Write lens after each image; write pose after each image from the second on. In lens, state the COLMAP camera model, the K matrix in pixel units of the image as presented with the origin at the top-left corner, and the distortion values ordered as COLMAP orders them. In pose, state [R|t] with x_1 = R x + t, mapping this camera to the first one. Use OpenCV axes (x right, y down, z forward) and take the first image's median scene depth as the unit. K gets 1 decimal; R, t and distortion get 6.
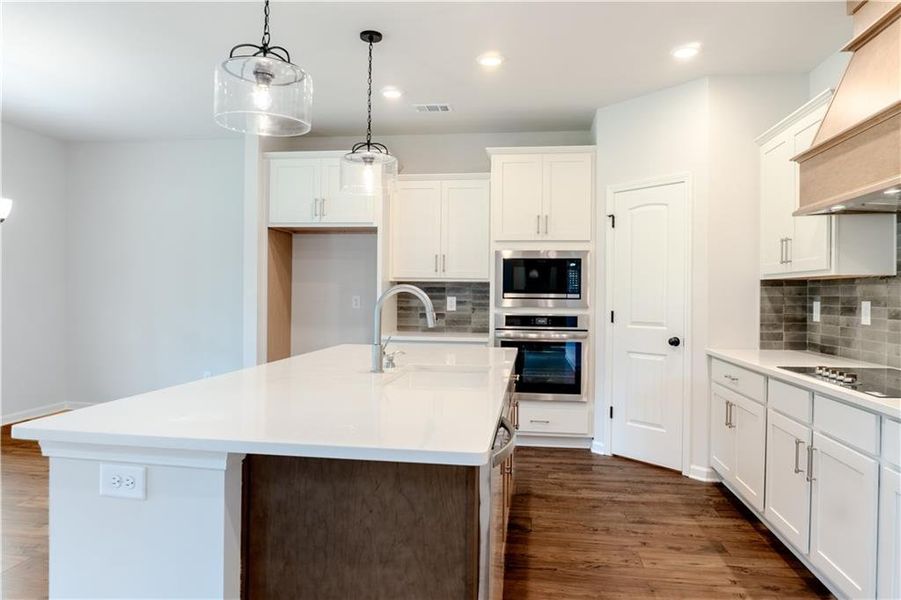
lens RADIAL K [[608.2, 0, 449.0], [0, 608.2, 303.8], [0, 0, 1]] dist [-0.022075, -0.000982]
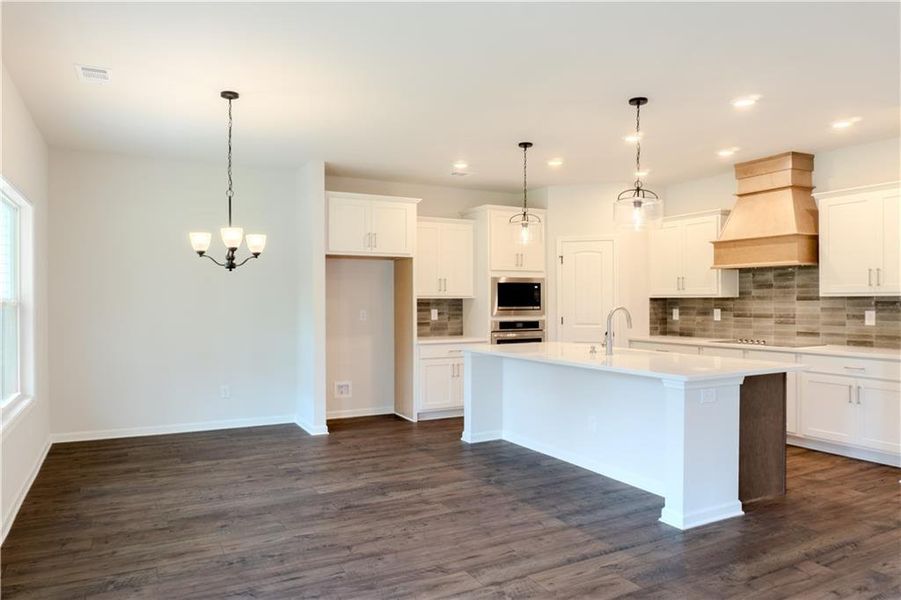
lens RADIAL K [[610.8, 0, 450.0], [0, 610.8, 309.0], [0, 0, 1]] dist [-0.022135, -0.003517]
pose [[0.809585, -0.020328, 0.586650, -1.038590], [0.019272, 0.999782, 0.008047, -0.031635], [-0.586686, 0.004791, 0.809800, -0.128698]]
